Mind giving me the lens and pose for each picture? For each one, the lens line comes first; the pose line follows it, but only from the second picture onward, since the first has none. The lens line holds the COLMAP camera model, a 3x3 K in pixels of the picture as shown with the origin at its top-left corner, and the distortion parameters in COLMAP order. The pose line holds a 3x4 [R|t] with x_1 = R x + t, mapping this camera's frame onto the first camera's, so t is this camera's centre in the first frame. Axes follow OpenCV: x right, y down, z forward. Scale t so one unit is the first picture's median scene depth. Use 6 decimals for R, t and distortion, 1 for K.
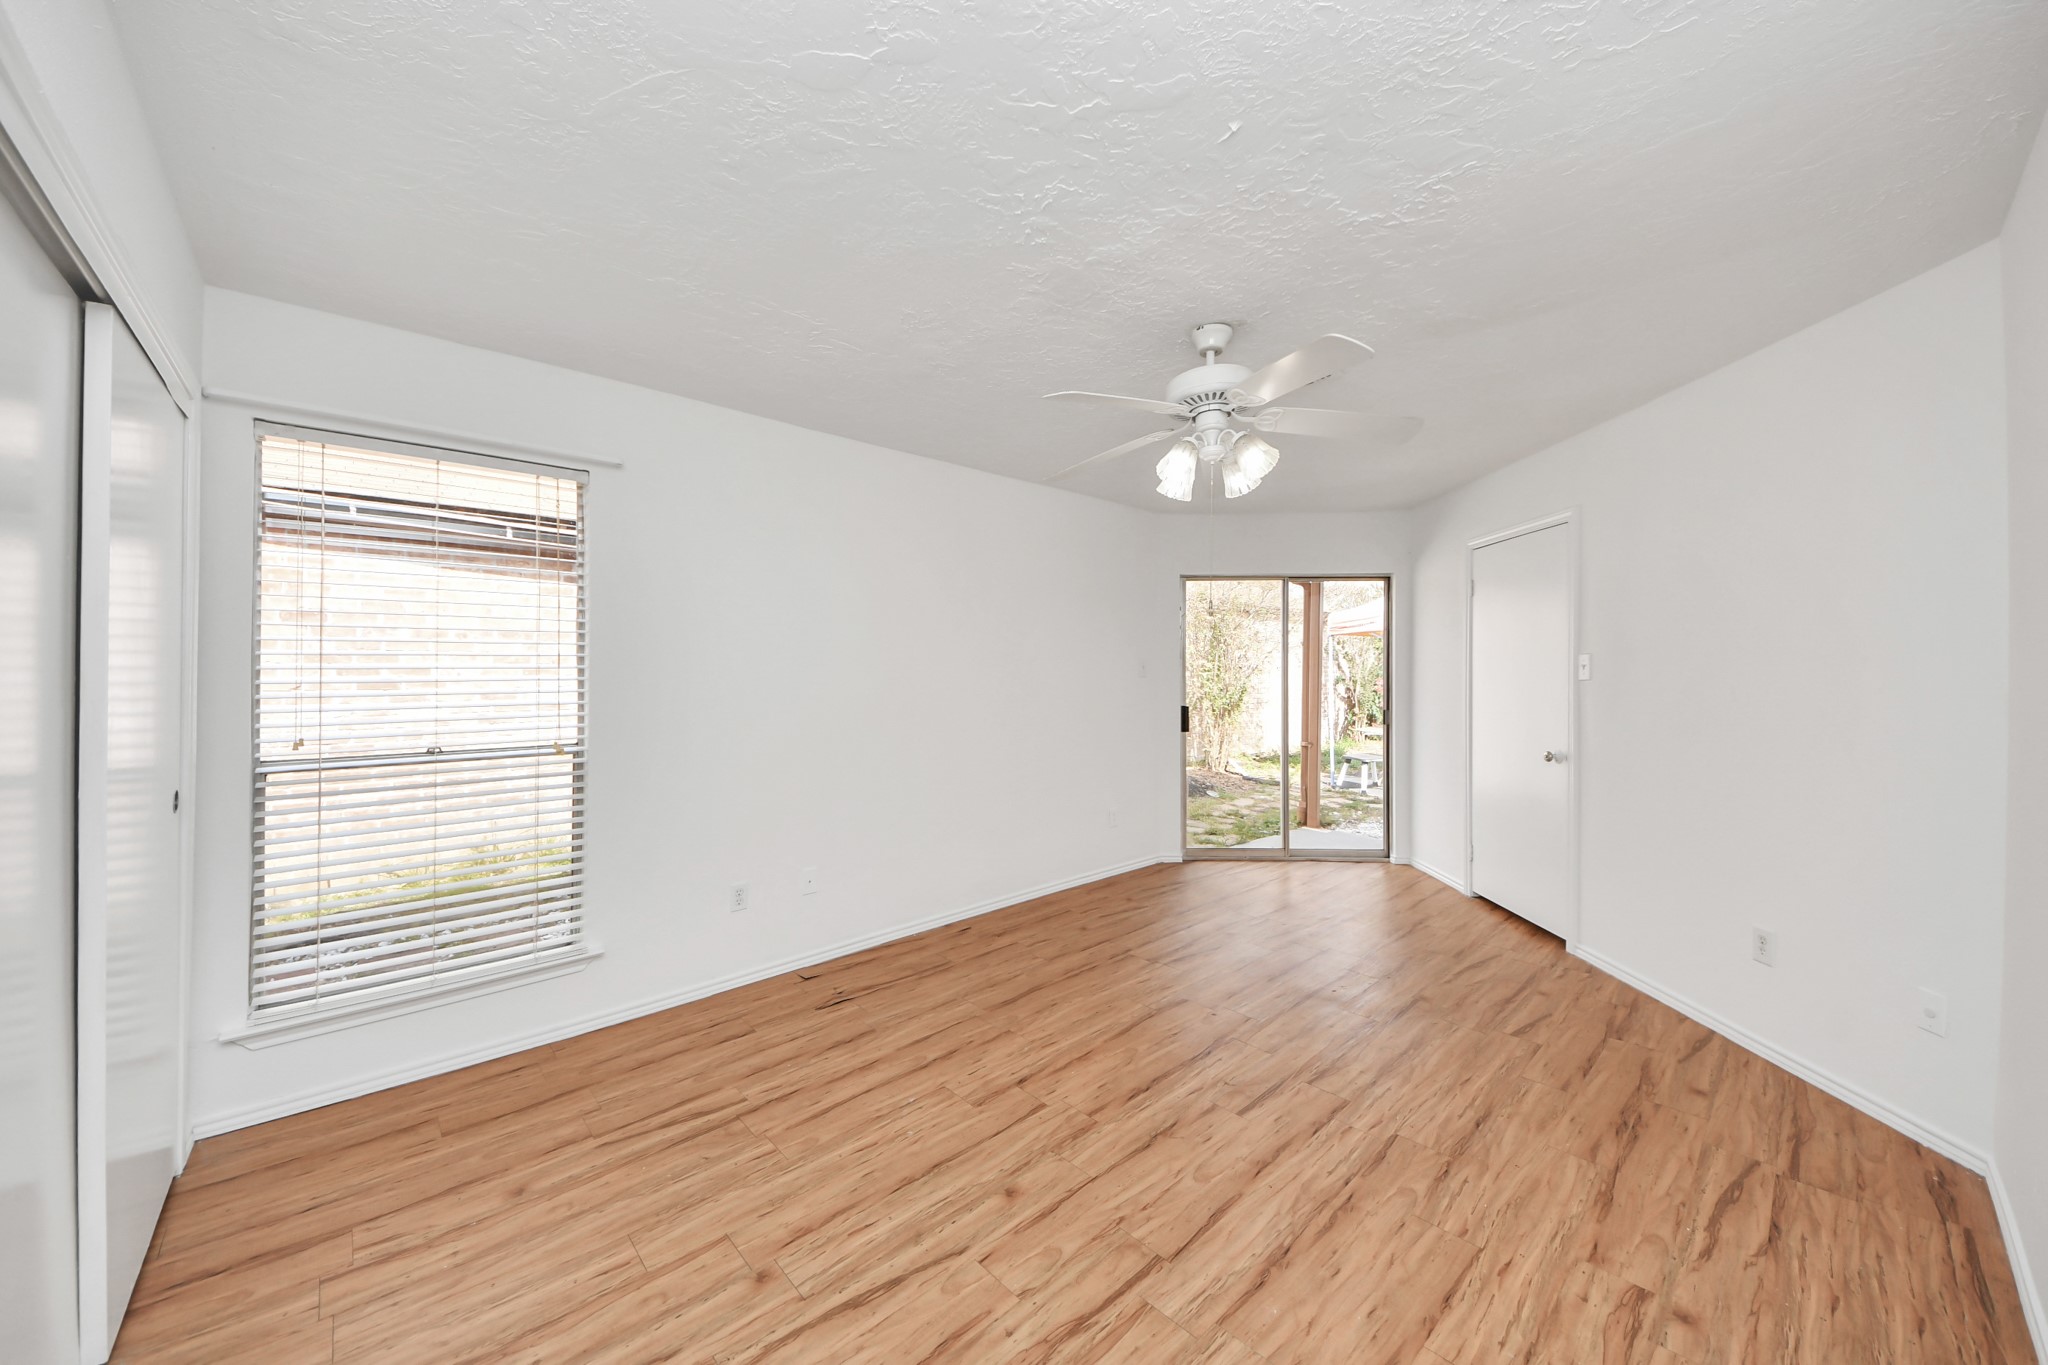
lens RADIAL K [[727.0, 0, 1024.0], [0, 727.0, 684.1], [0, 0, 1]] dist [0.045307, -0.025717]
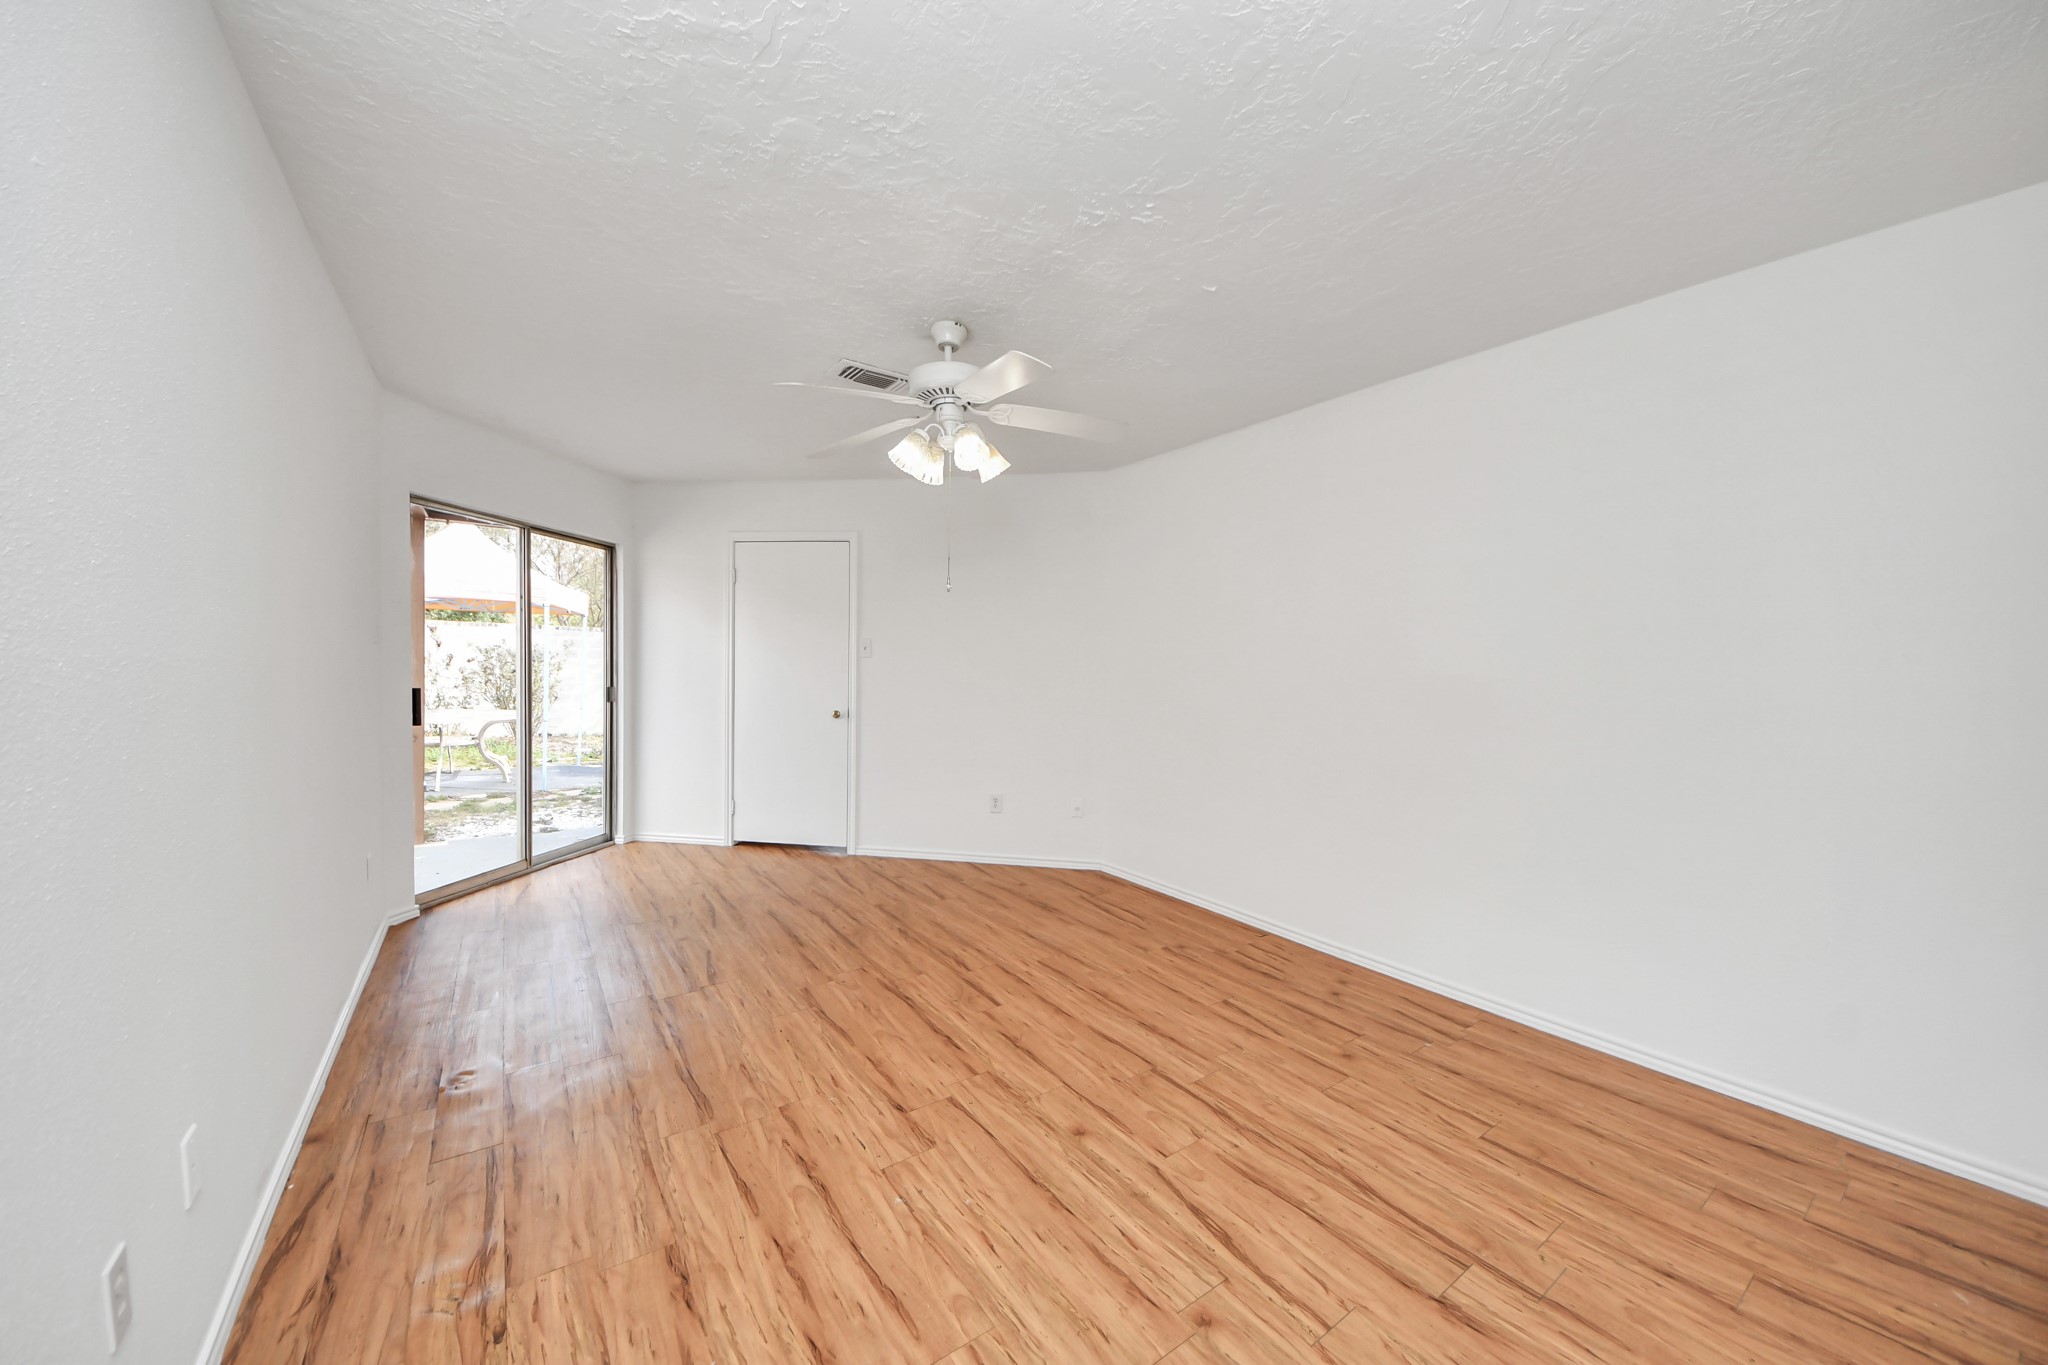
lens RADIAL K [[730.5, 0, 1020.3], [0, 730.5, 681.4], [0, 0, 1]] dist [0.047990, -0.026363]
pose [[0.136672, -0.017283, 0.990466, -0.896623], [-0.005672, 0.999818, 0.018228, 0.021790], [-0.990600, -0.008109, 0.136549, 0.794347]]
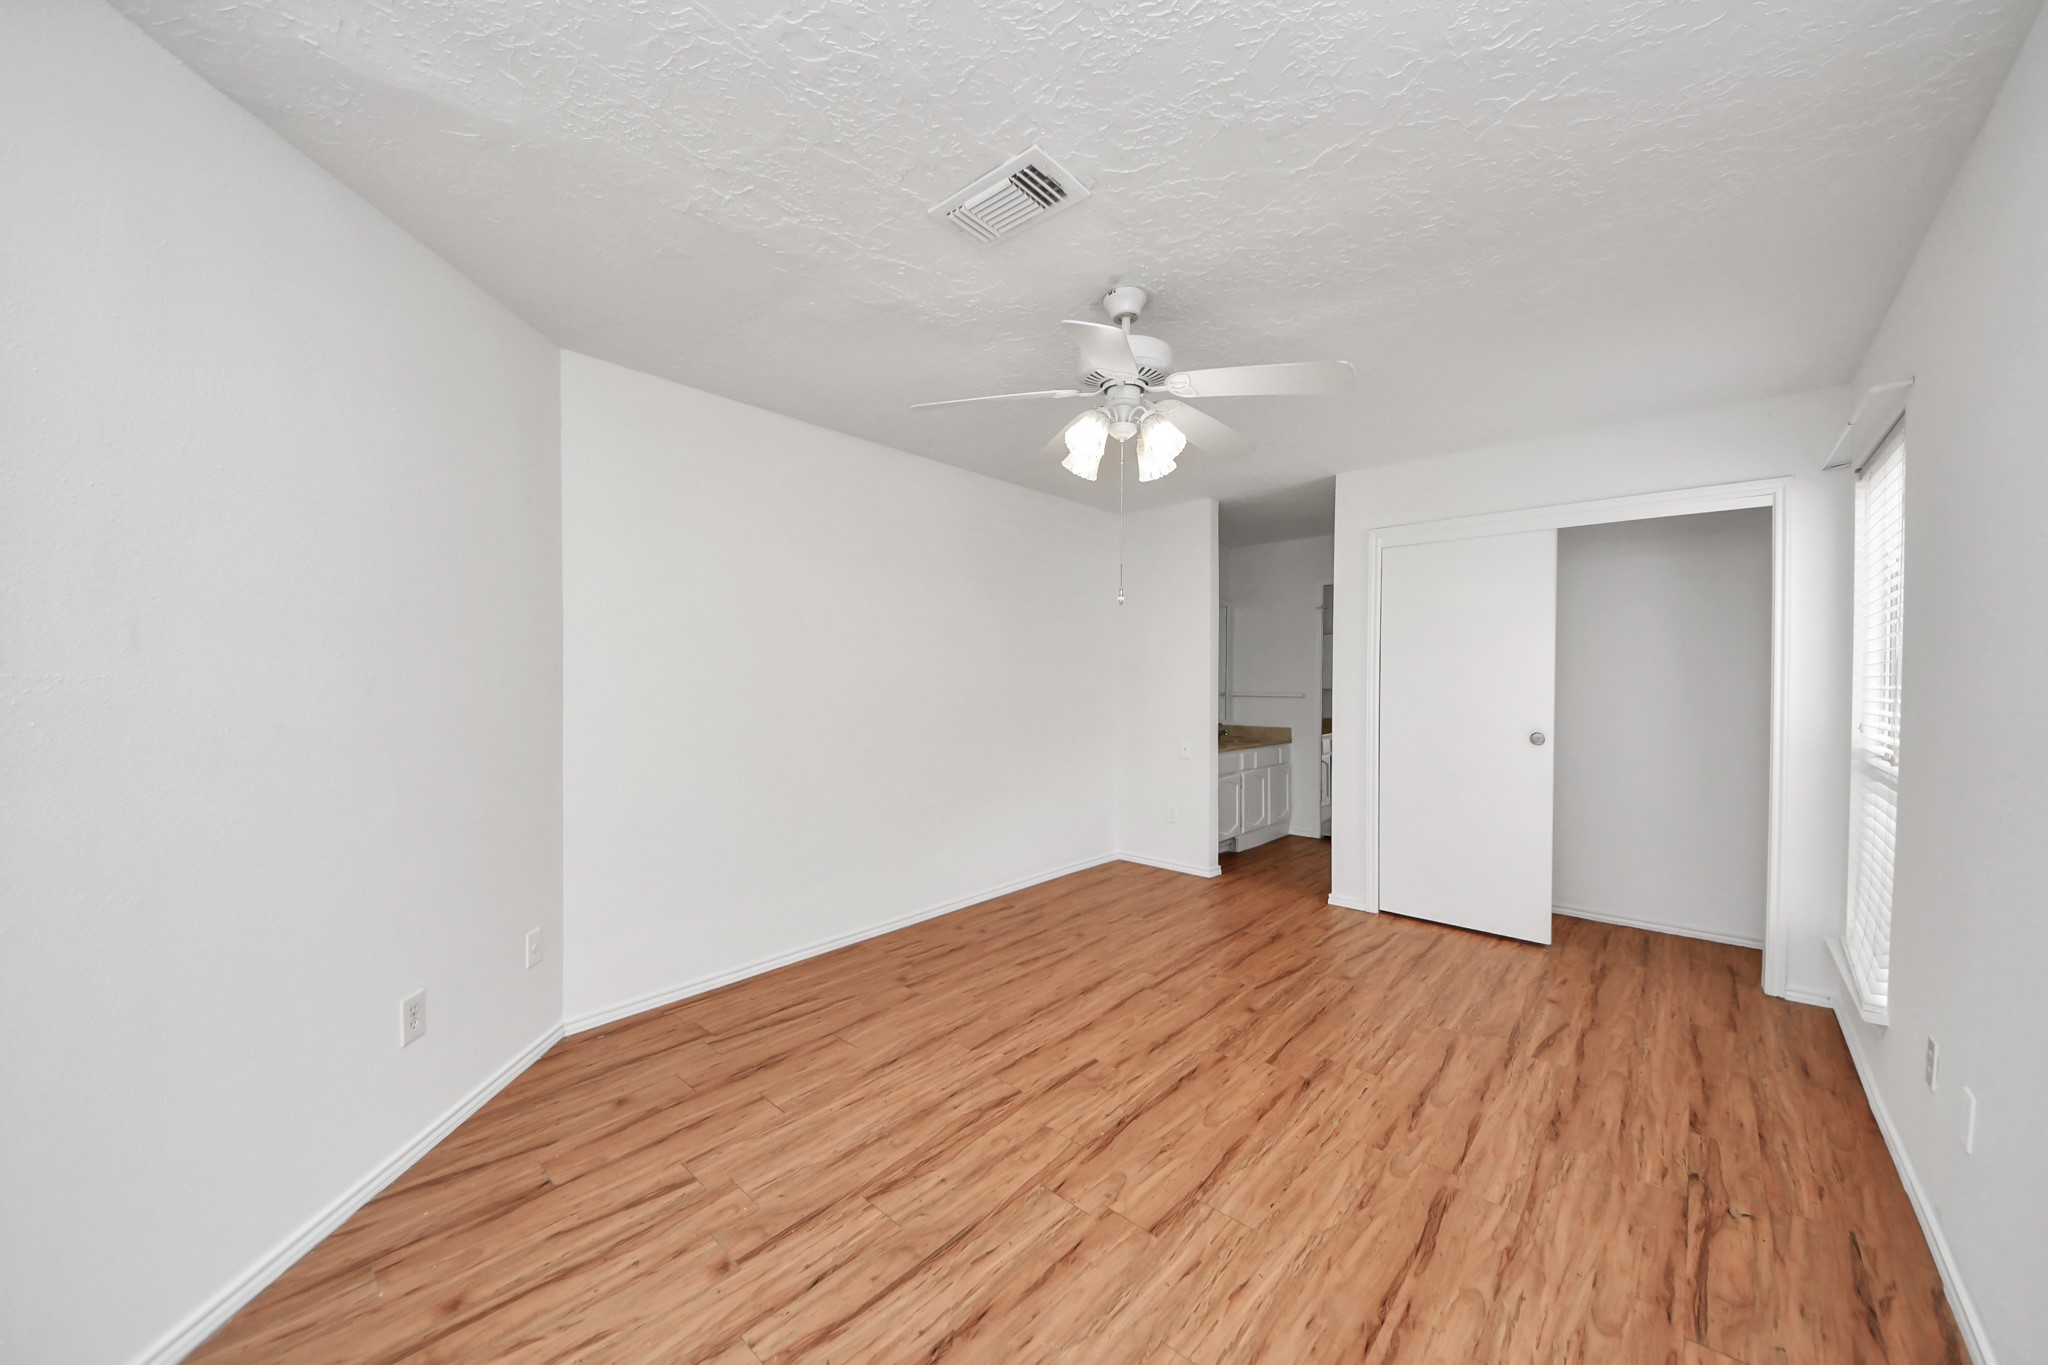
lens RADIAL K [[730.5, 0, 1020.3], [0, 730.5, 681.4], [0, 0, 1]] dist [0.047990, -0.026363]
pose [[-0.995980, -0.006128, -0.089370, 0.506368], [-0.007872, 0.999785, 0.019168, -0.018437], [0.089234, 0.019795, -0.995814, 2.083005]]
